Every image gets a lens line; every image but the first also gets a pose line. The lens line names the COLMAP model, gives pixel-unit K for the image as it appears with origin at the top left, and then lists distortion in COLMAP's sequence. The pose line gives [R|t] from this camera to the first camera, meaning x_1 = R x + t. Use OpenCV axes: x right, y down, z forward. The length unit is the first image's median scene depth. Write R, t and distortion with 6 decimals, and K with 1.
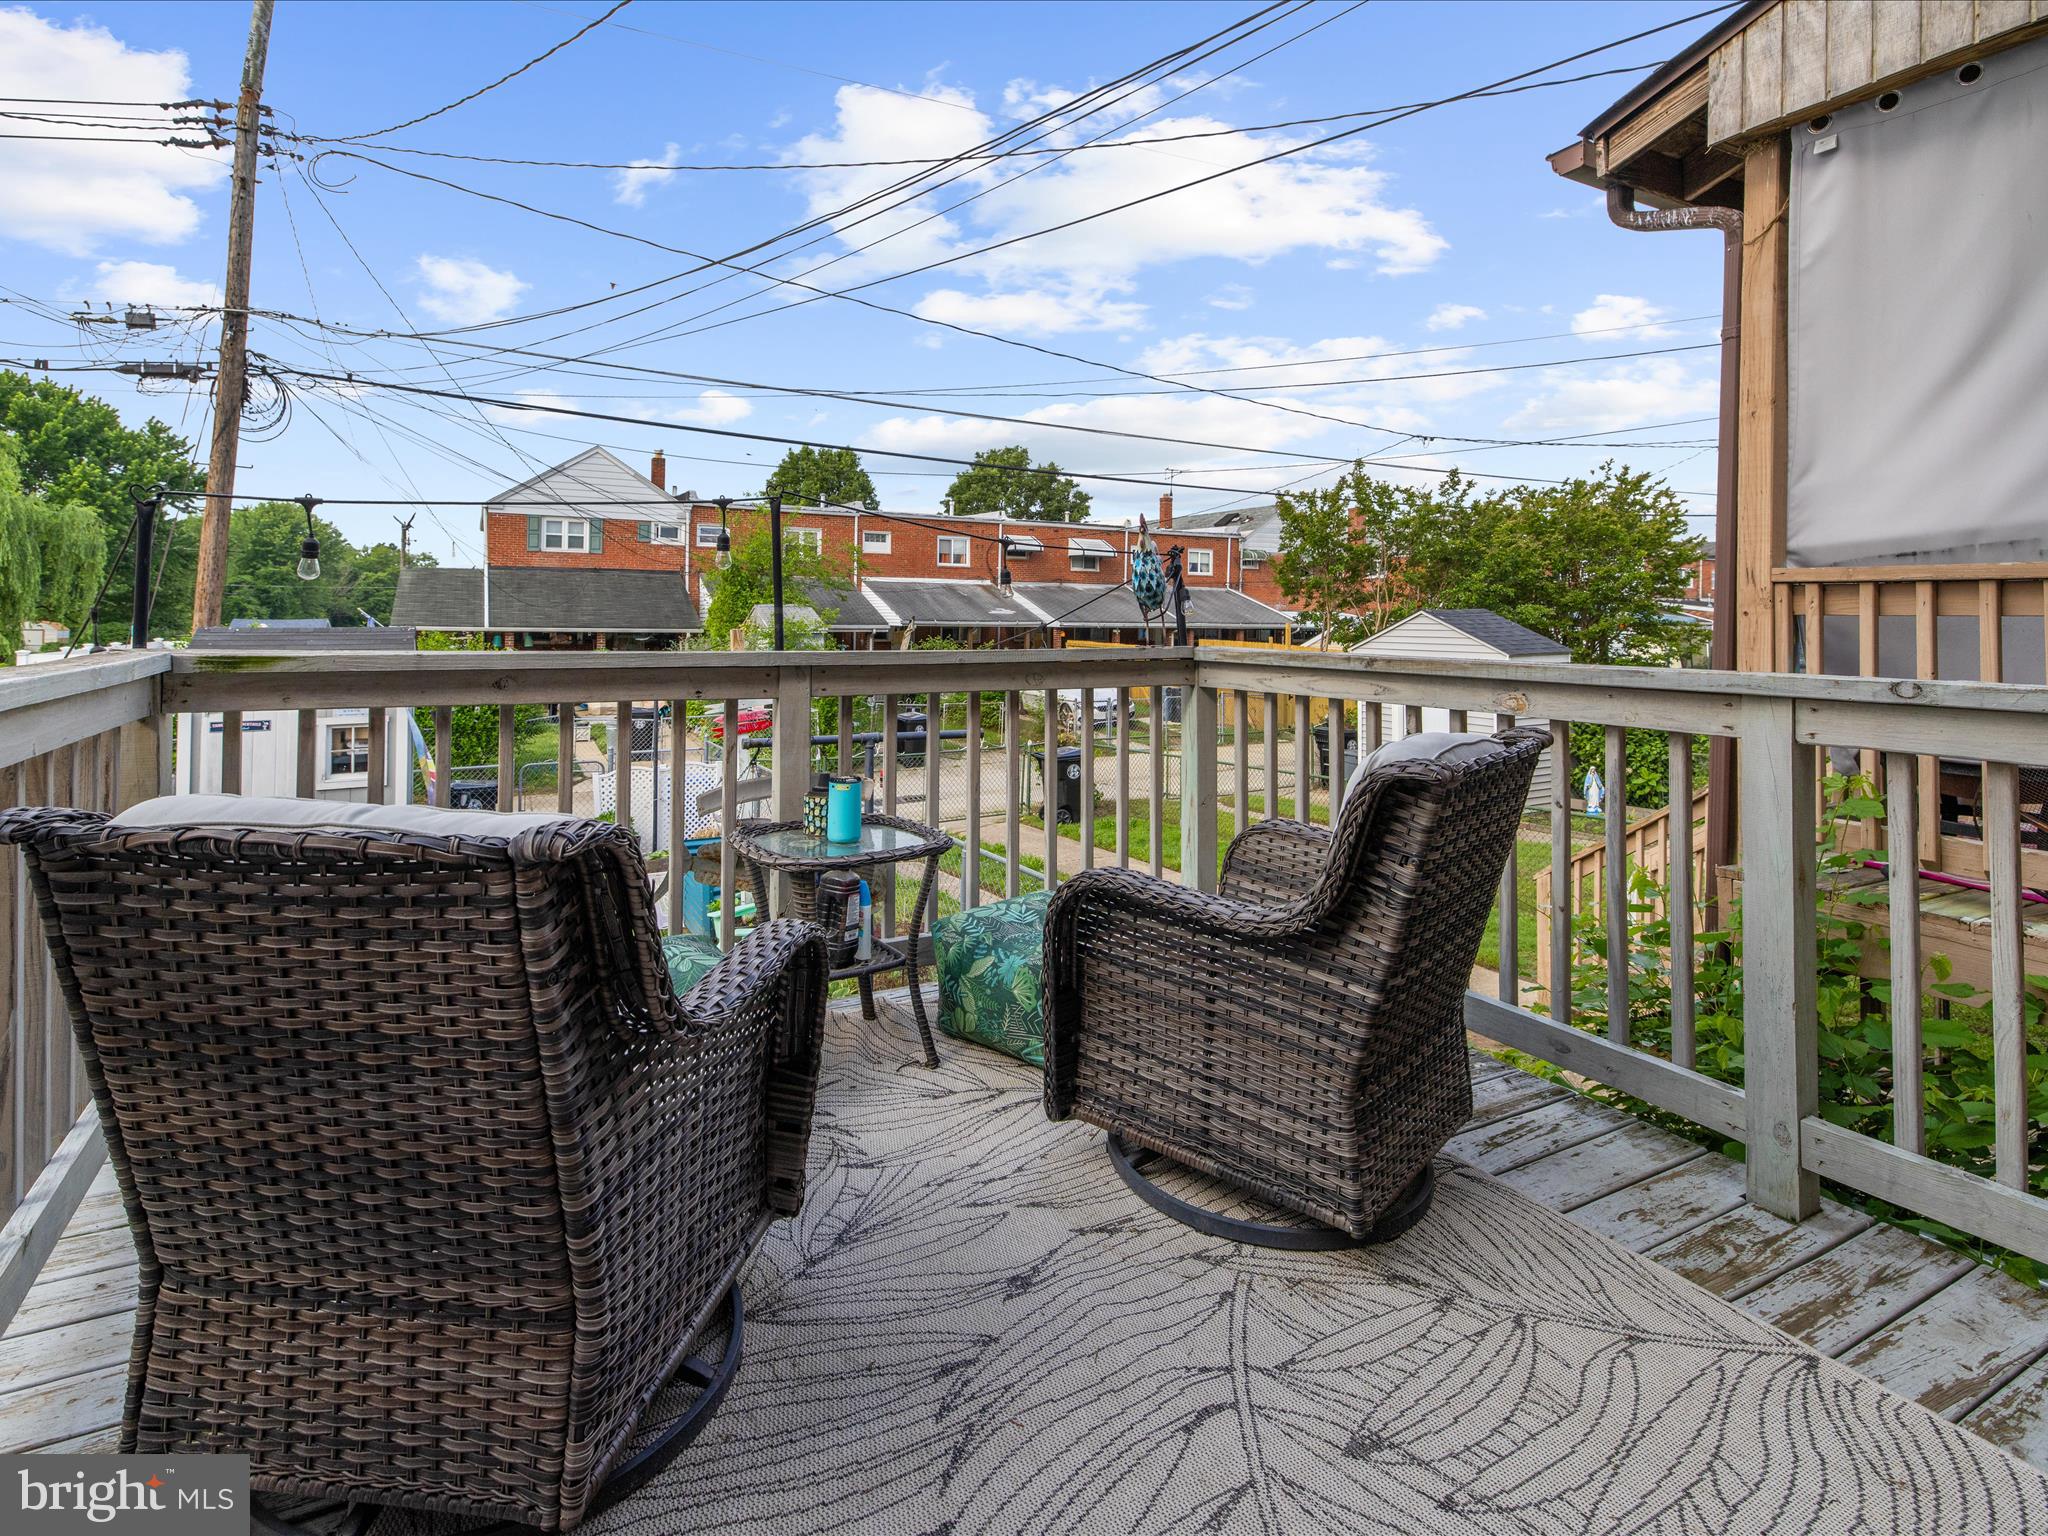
lens RADIAL K [[1027.0, 0, 1029.0], [0, 1027.0, 598.7], [0, 0, 1]] dist [-0.002174, 0.000852]
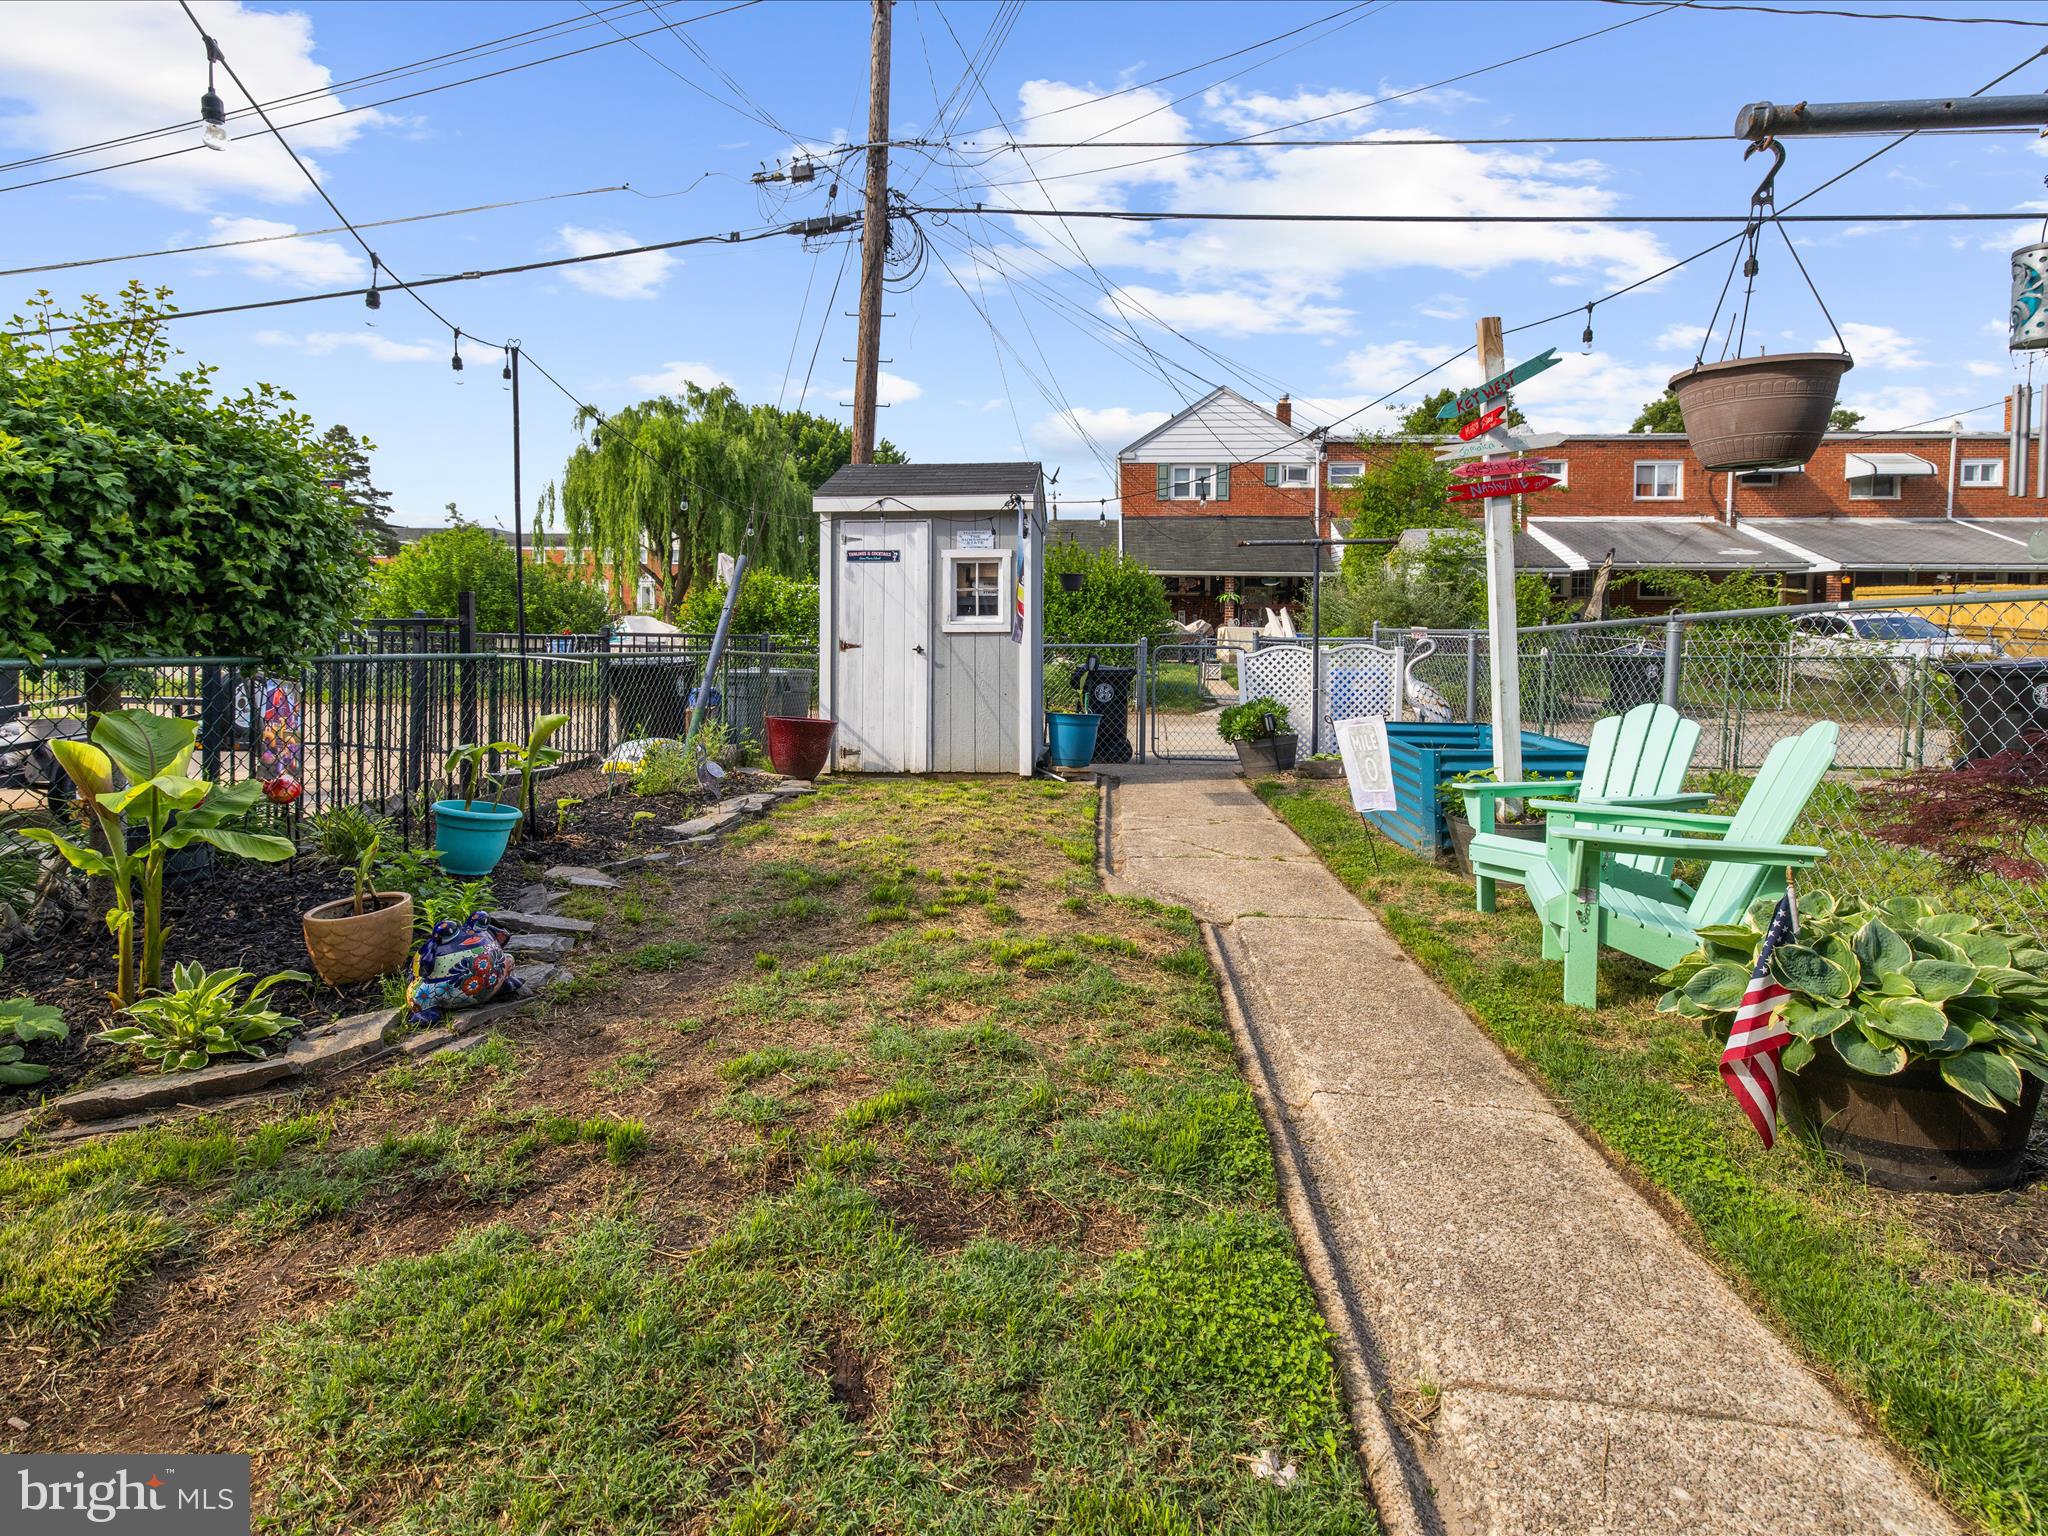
lens RADIAL K [[1018.1, 0, 1002.2], [0, 1018.1, 659.0], [0, 0, 1]] dist [-0.000813, 0.000216]
pose [[0.822404, 0.022561, -0.568457, -0.128220], [0.007786, 0.998673, 0.050900, 0.140543], [0.568851, -0.046286, 0.821137, 0.261891]]
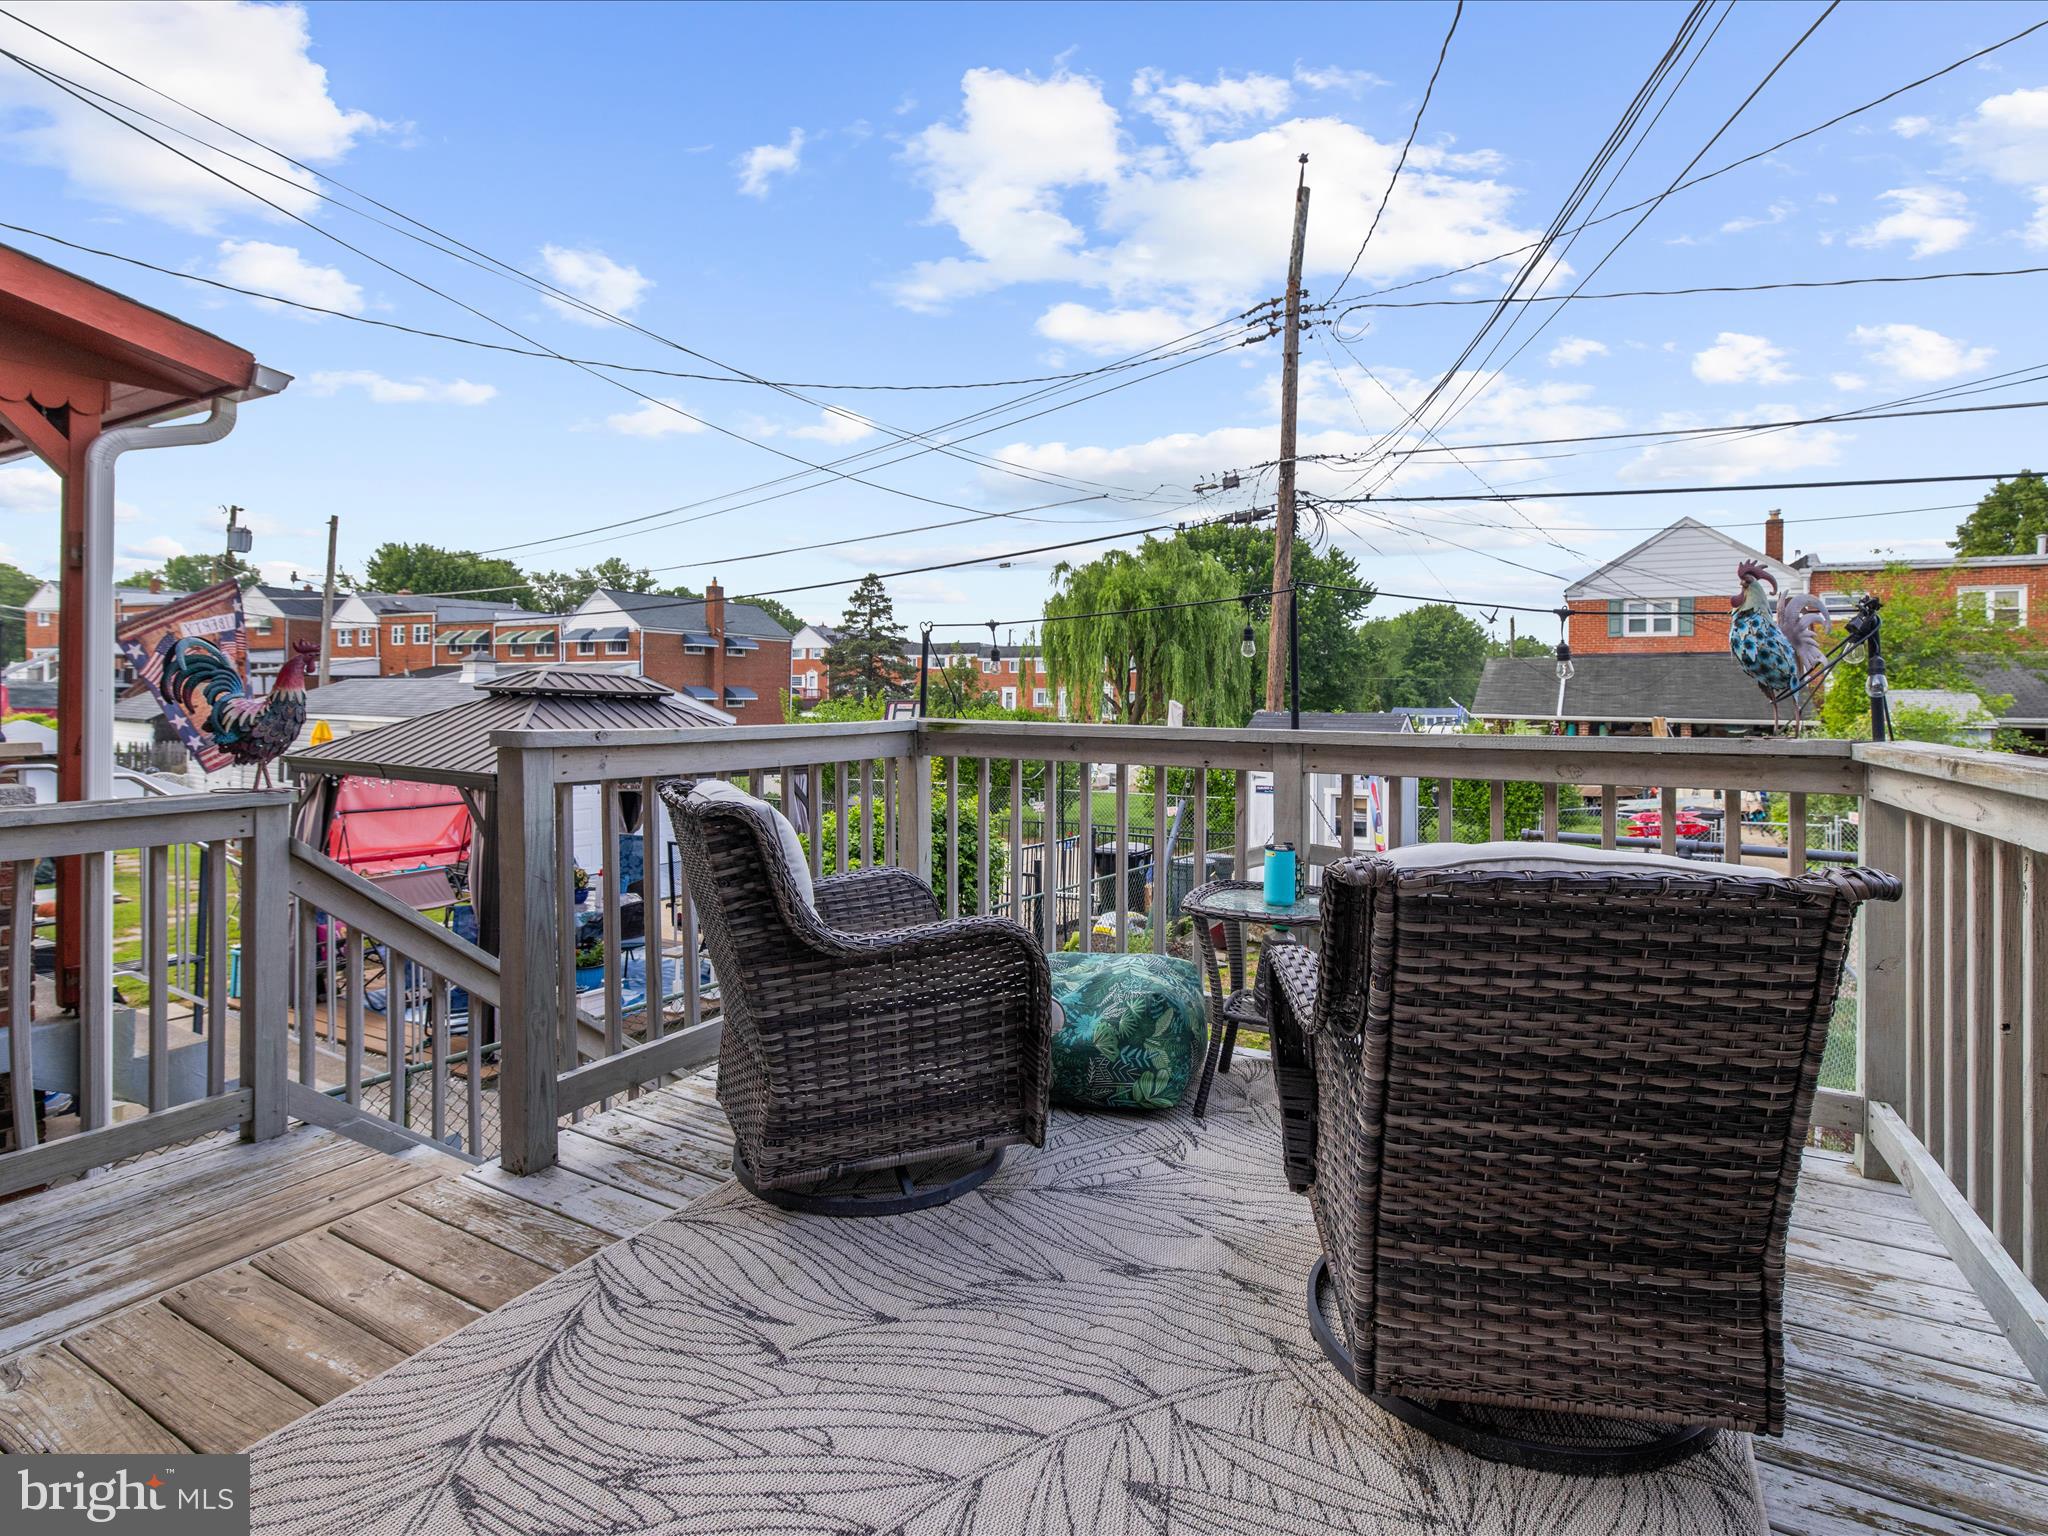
lens RADIAL K [[1048.2, 0, 1021.6], [0, 1048.2, 704.8], [0, 0, 1]] dist [-0.009678, 0.001589]
pose [[0.525051, 0.001263, -0.851070, 0.143374], [0.012283, 0.999883, 0.009062, 0.002582], [0.850982, -0.015212, 0.524974, 0.043876]]
